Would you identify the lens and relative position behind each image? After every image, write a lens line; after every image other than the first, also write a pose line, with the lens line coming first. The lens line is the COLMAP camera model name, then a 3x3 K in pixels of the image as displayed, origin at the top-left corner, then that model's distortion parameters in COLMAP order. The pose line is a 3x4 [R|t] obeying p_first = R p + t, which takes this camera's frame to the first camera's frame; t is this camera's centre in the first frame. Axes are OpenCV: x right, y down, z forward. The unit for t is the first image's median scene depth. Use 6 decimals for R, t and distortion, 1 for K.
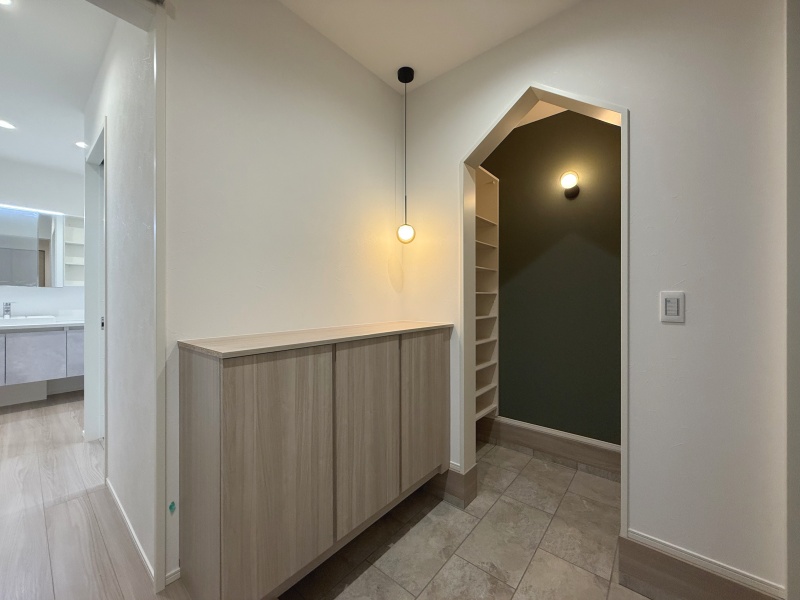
lens RADIAL K [[320.5, 0, 397.8], [0, 320.5, 298.2], [0, 0, 1]] dist [0.000137, -0.000507]
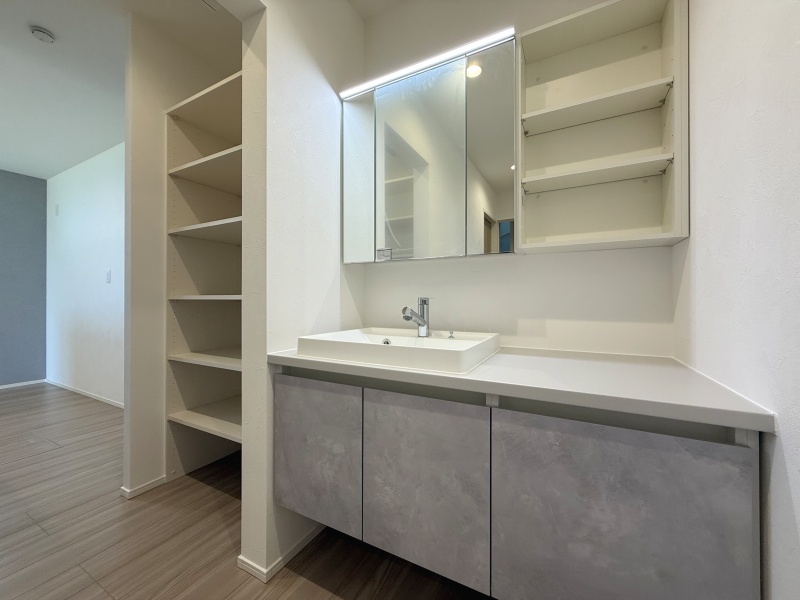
lens RADIAL K [[320.5, 0, 399.4], [0, 320.5, 299.0], [0, 0, 1]] dist [0.000137, -0.000507]
pose [[0.207891, 0.004592, -0.978141, -0.634331], [-0.005592, 0.999978, 0.003506, 0.011504], [0.978136, 0.004741, 0.207912, 0.692029]]
